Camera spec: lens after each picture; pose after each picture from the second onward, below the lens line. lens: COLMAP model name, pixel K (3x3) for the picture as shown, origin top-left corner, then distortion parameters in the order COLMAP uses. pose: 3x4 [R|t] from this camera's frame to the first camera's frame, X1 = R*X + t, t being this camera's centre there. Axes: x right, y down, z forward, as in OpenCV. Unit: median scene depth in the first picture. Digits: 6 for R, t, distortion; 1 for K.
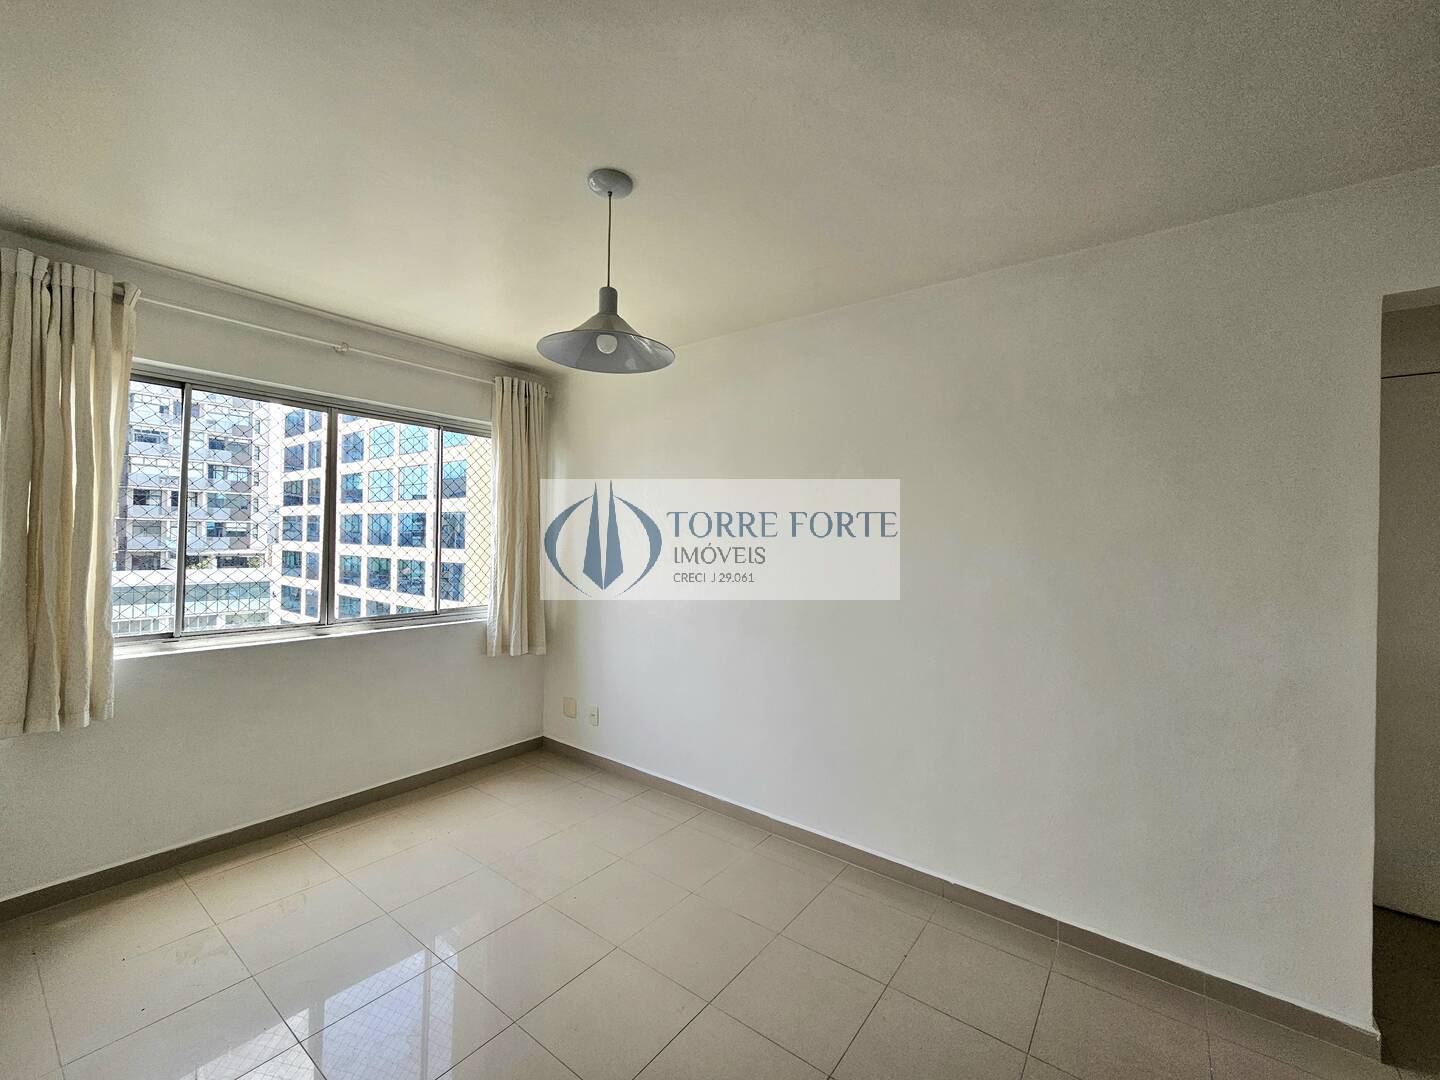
lens RADIAL K [[593.5, 0, 721.6], [0, 593.5, 536.0], [0, 0, 1]] dist [-0.000420, 0.000285]
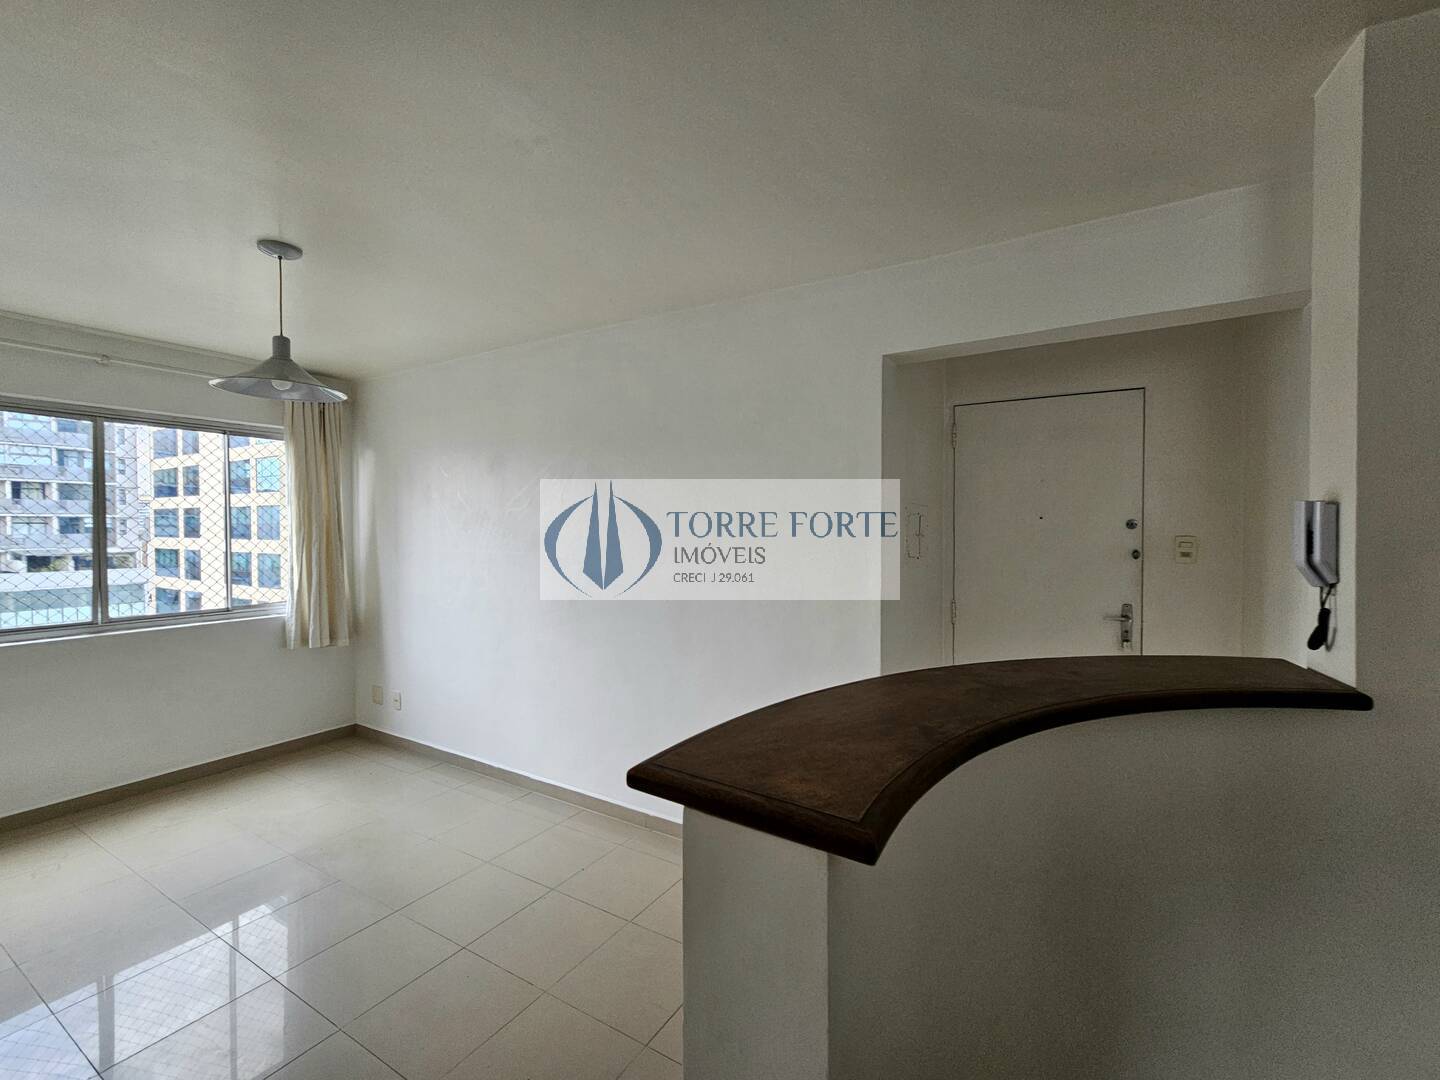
lens RADIAL K [[617.9, 0, 732.7], [0, 617.9, 539.5], [0, 0, 1]] dist [0.000265, 0.000153]
pose [[0.993534, -0.018159, 0.112071, 0.305699], [0.015183, 0.999511, 0.027349, -0.011994], [-0.112513, -0.025471, 0.993324, -0.196443]]
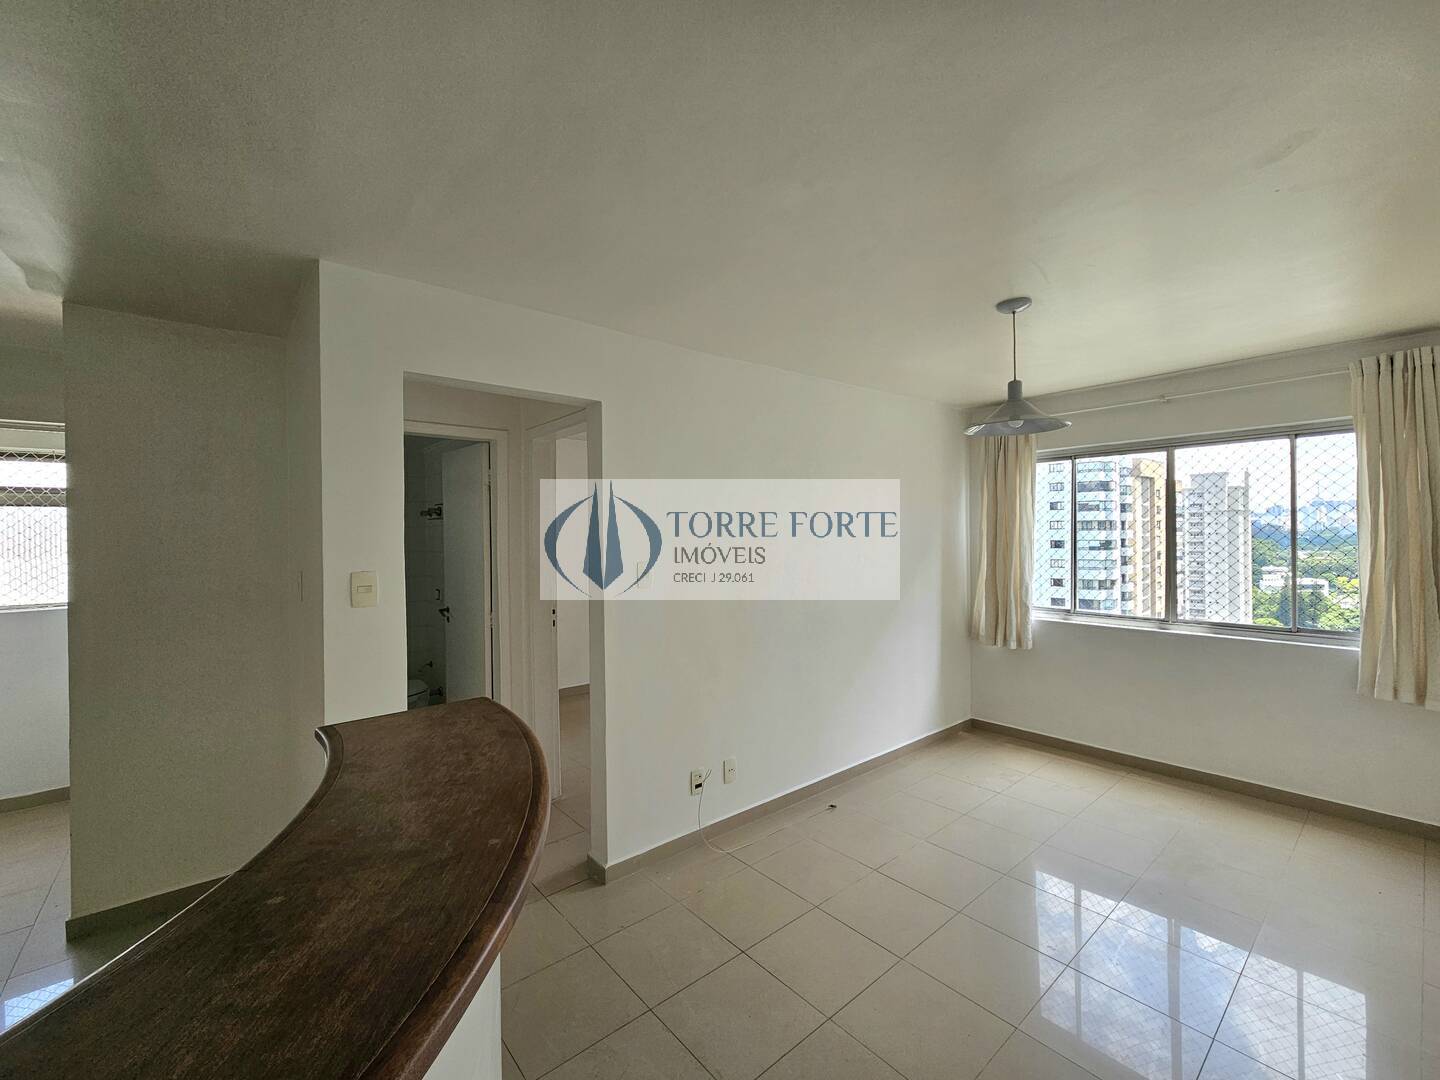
lens RADIAL K [[593.5, 0, 721.6], [0, 593.5, 536.0], [0, 0, 1]] dist [-0.000420, 0.000285]
pose [[-0.220023, -0.014321, -0.975390, 0.694170], [0.013819, 0.999746, -0.017796, -0.019460], [0.975397, -0.017394, -0.219769, 0.332346]]
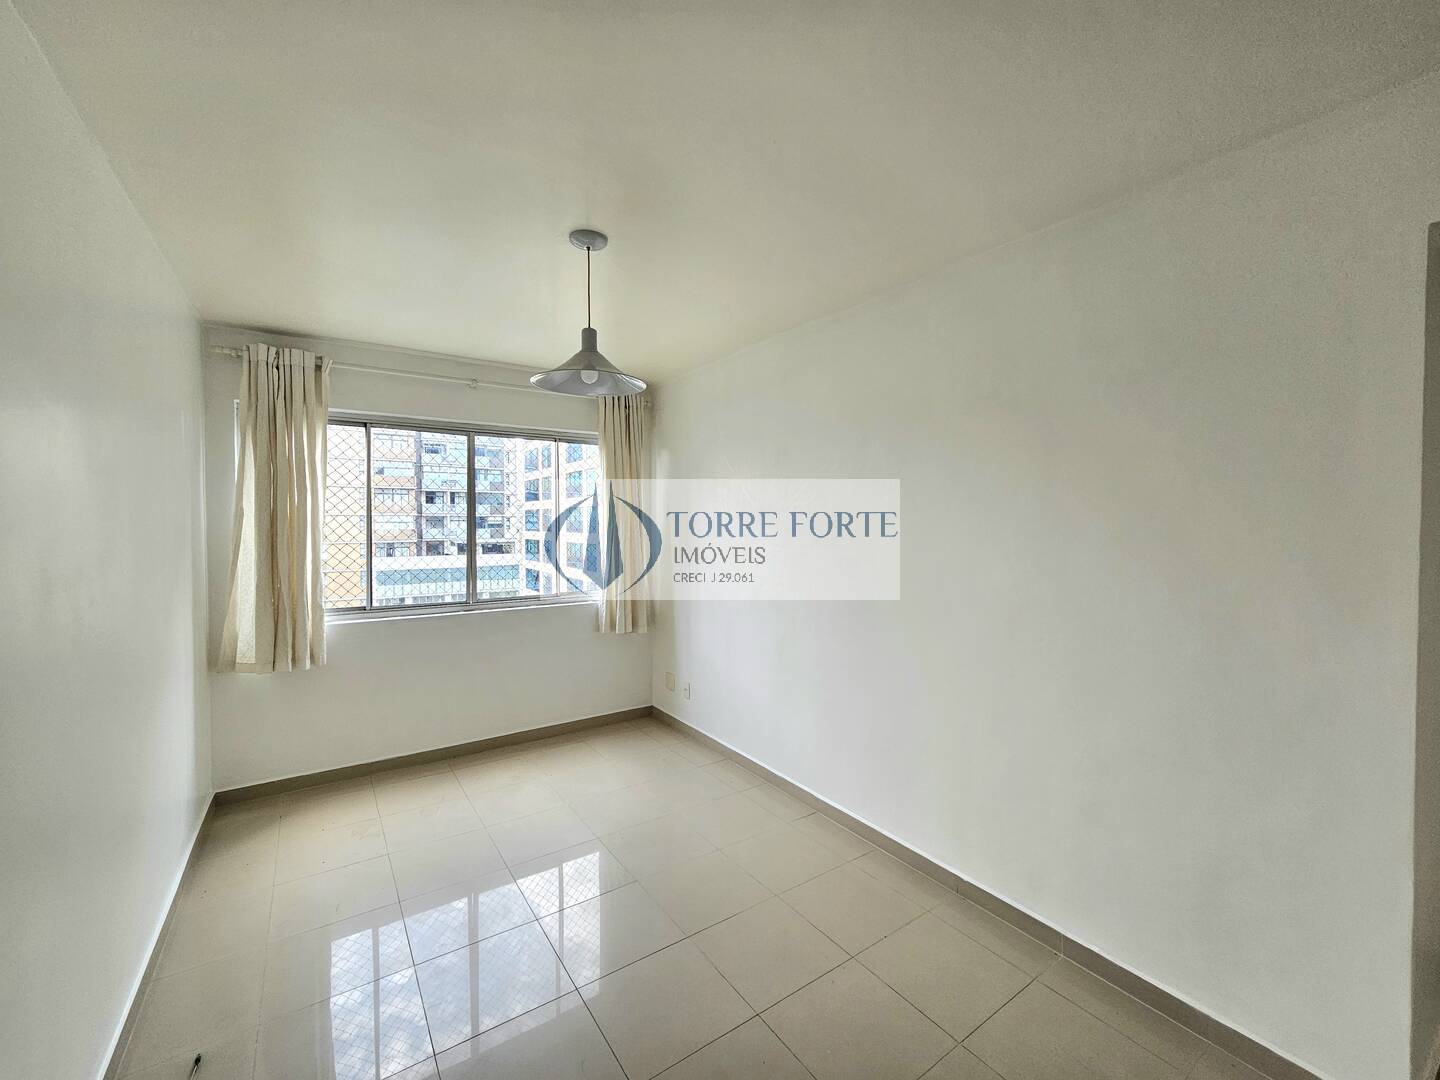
lens RADIAL K [[591.6, 0, 724.7], [0, 591.6, 536.1], [0, 0, 1]] dist [0.000924, 0.000241]
pose [[0.950600, -0.010910, -0.310226, 0.229047], [0.018783, 0.999573, 0.022401, -0.011318], [0.309849, -0.027121, 0.950399, -0.031299]]
